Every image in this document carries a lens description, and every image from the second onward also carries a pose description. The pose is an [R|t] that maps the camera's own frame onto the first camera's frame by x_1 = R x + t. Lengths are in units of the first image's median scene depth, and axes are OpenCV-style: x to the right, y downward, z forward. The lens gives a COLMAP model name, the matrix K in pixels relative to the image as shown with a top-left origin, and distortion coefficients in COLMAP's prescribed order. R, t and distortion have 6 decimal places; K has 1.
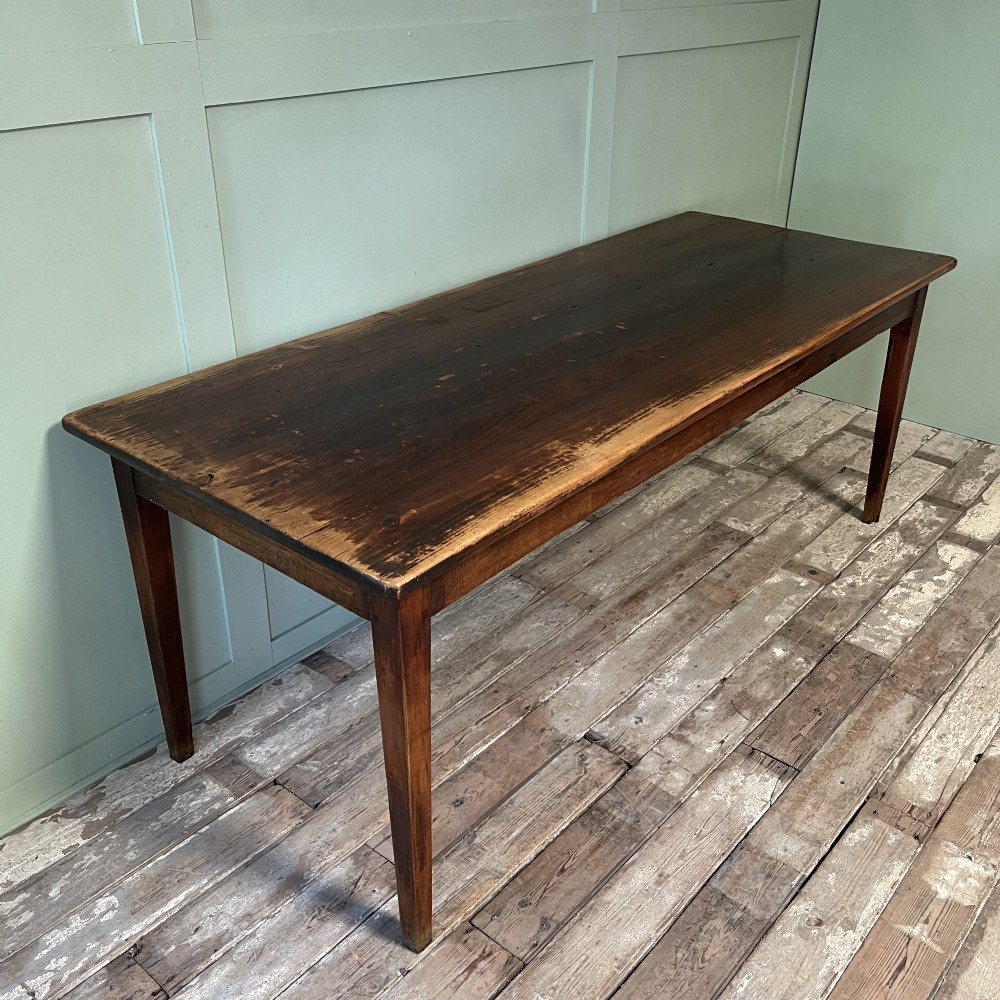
lens RADIAL K [[1028.7, 0, 502.6], [0, 1028.7, 506.2], [0, 0, 1]] dist [0.019256, 0.000000]
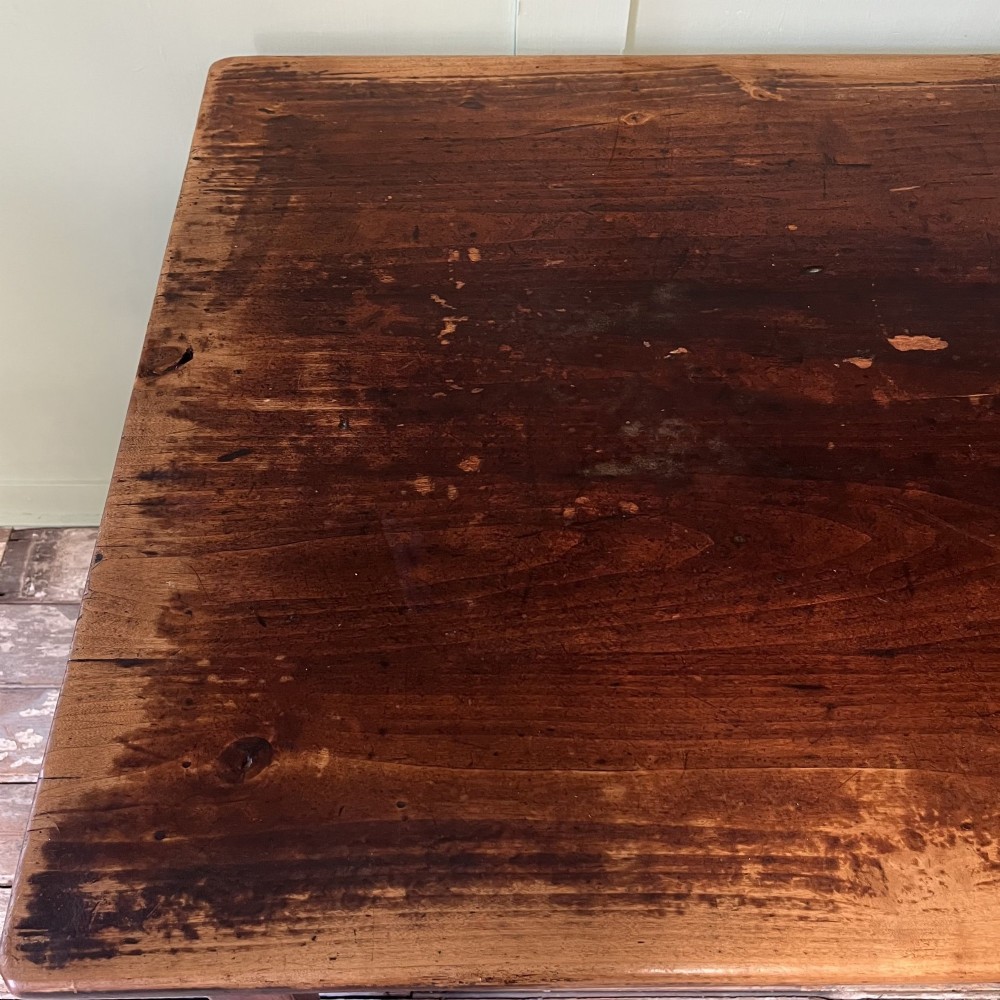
lens RADIAL K [[1160.2, 0, 470.2], [0, 1160.2, 504.1], [0, 0, 1]] dist [0.022965, 0.000000]
pose [[0.664984, 0.592307, -0.454939, 0.066983], [-0.361368, 0.788257, 0.498060, -0.221410], [0.653613, -0.166802, 0.738219, 0.517139]]
